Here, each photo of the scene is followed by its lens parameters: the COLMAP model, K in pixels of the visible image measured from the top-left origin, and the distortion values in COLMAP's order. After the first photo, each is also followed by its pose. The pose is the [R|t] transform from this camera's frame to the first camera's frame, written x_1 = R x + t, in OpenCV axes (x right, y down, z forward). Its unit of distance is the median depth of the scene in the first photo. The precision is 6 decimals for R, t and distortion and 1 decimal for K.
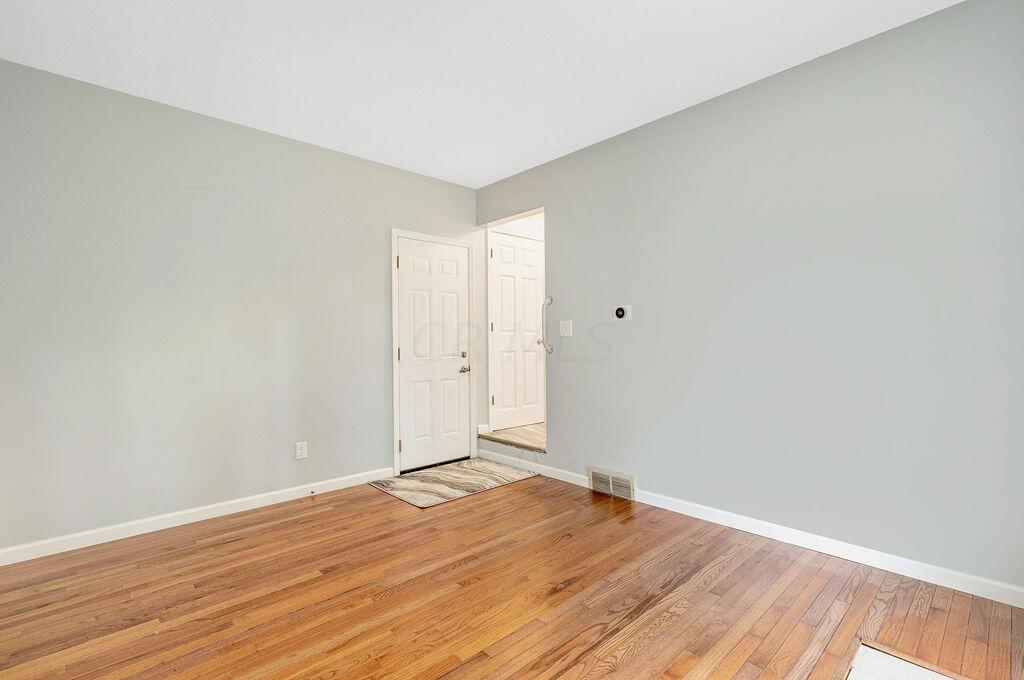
lens RADIAL K [[463.6, 0, 511.8], [0, 463.6, 339.5], [0, 0, 1]] dist [0.017089, -0.000048]
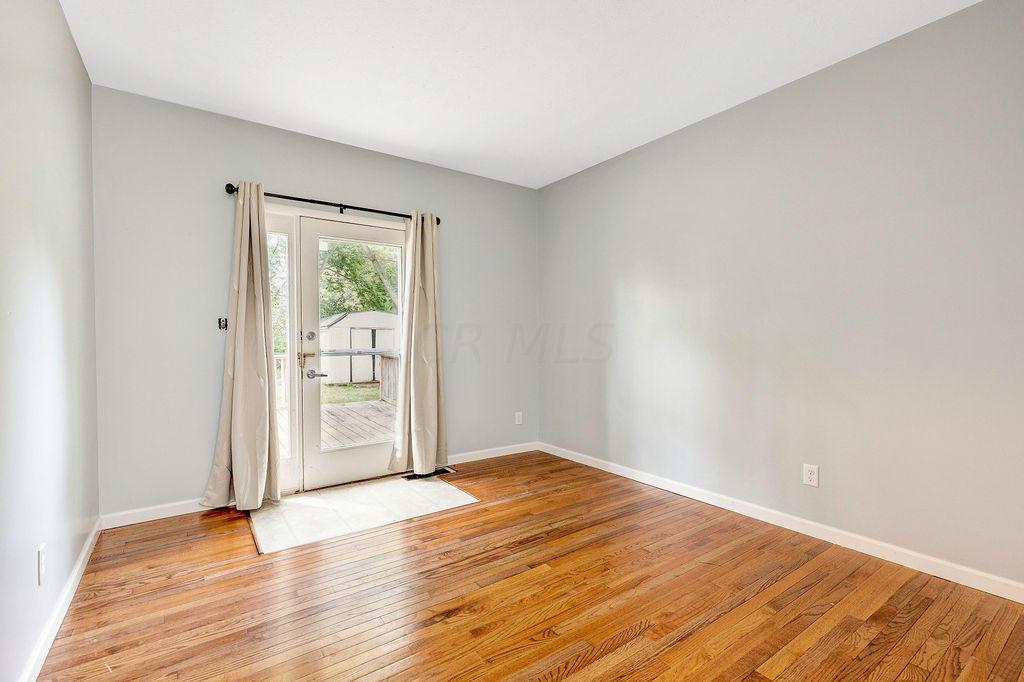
lens RADIAL K [[463.6, 0, 512.4], [0, 463.6, 340.0], [0, 0, 1]] dist [0.017089, -0.000048]
pose [[-0.990933, 0.014306, 0.133593, -0.167228], [0.015455, 0.999852, 0.007568, 0.001875], [-0.133465, 0.009564, -0.991007, 1.967638]]
